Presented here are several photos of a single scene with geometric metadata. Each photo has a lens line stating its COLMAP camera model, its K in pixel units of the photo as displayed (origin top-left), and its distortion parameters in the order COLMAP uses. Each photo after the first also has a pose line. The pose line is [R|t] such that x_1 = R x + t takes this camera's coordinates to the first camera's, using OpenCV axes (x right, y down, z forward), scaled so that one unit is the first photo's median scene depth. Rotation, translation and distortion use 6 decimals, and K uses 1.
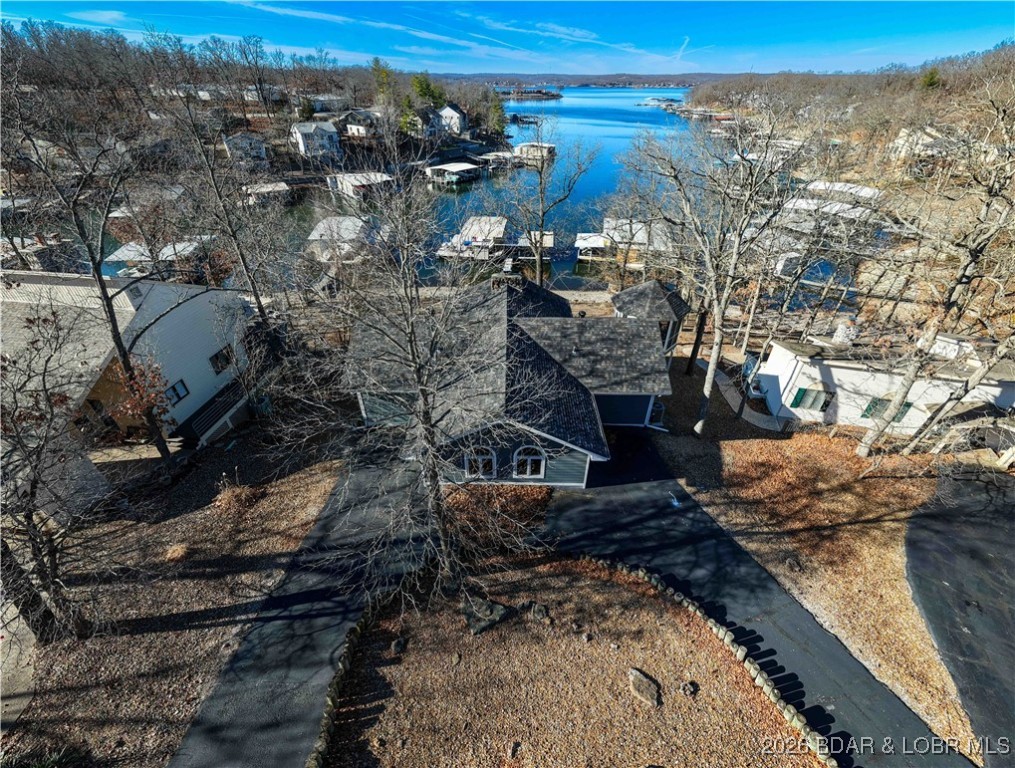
lens RADIAL K [[438.3, 0, 507.5], [0, 438.3, 384.0], [0, 0, 1]] dist [-0.008675, 0.000612]
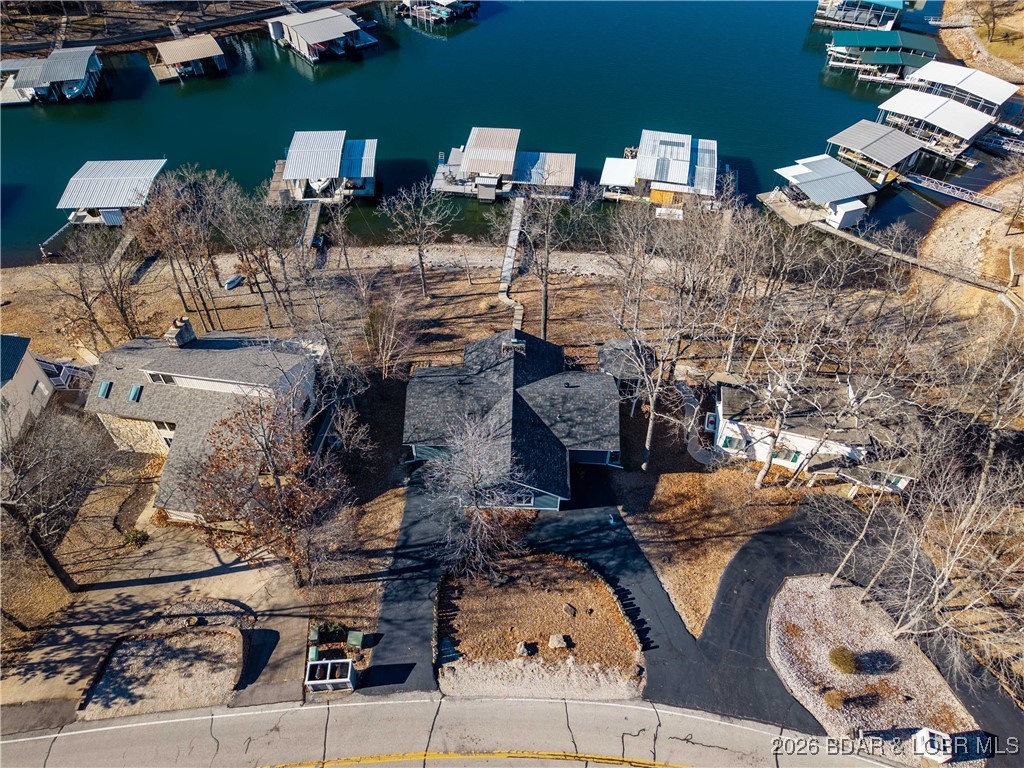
lens RADIAL K [[707.3, 0, 512.0], [0, 707.3, 384.0], [0, 0, 1]] dist [-0.003699, -0.003480]
pose [[0.999790, 0.020347, -0.002571, 0.001561], [-0.019561, 0.983723, 0.178622, -0.810647], [0.006164, -0.178534, 0.983914, -1.753084]]
